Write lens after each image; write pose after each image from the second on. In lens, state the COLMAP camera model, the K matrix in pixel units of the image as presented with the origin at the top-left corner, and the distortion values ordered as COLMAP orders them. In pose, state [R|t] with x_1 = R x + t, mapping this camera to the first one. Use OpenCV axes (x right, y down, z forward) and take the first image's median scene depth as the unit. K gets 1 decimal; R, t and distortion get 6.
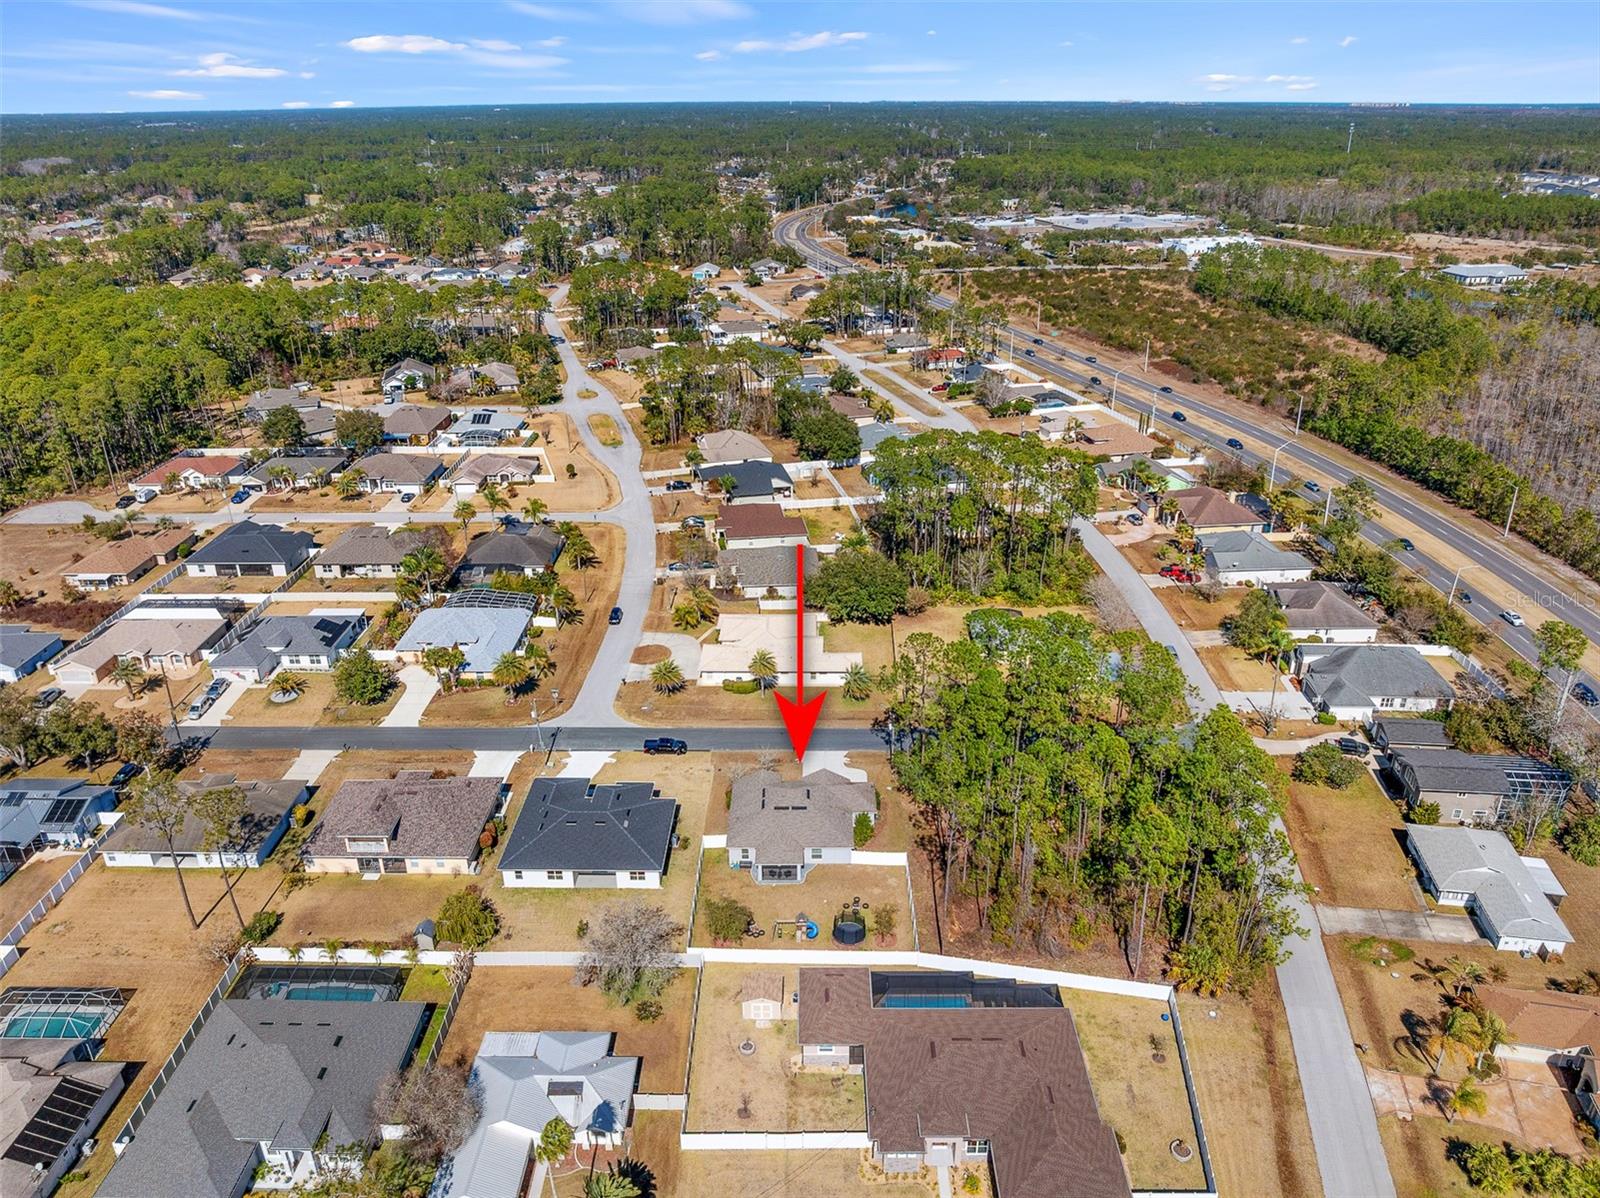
lens RADIAL K [[1115.5, 0, 790.9], [0, 1115.5, 598.0], [0, 0, 1]] dist [-0.034376, -0.002680]
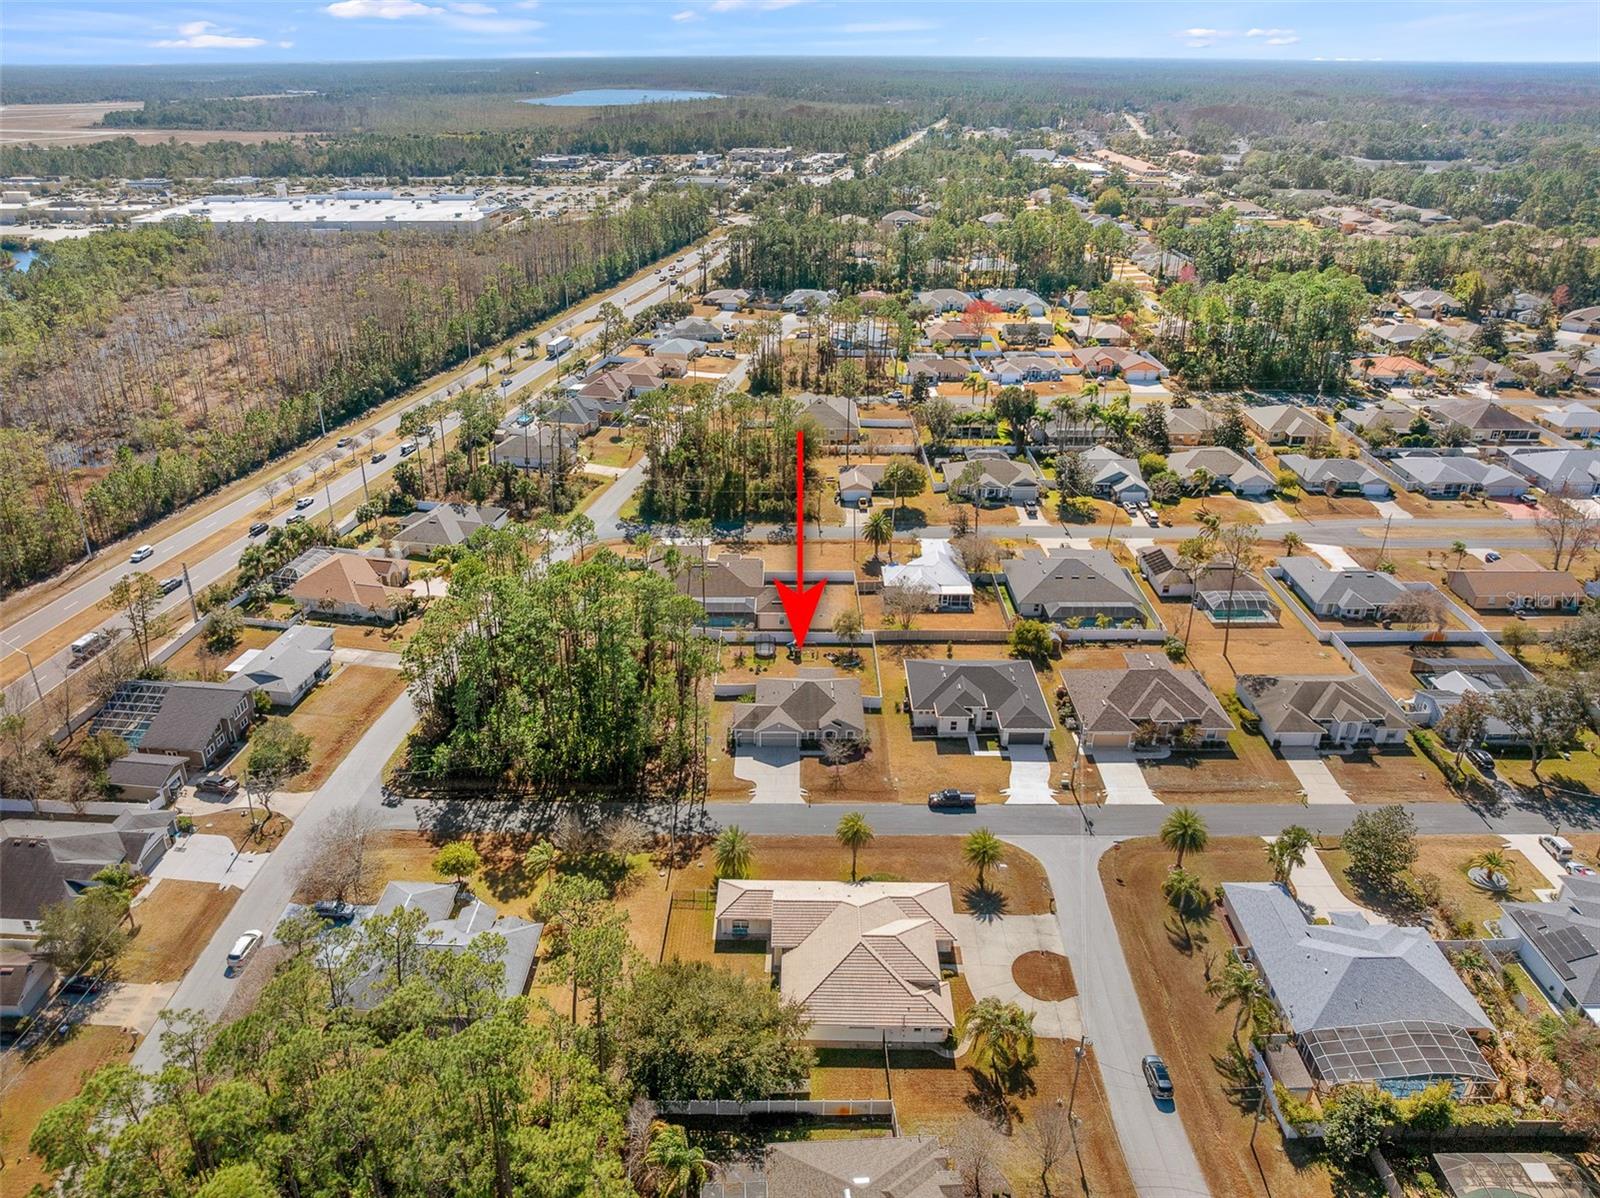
lens RADIAL K [[1115.5, 0, 790.9], [0, 1115.5, 598.0], [0, 0, 1]] dist [-0.034376, -0.002680]
pose [[-0.999903, 0.012796, -0.005498, 0.014711], [0.003940, 0.638507, 0.769606, -0.483597], [0.013358, 0.769510, -0.638496, 1.056024]]
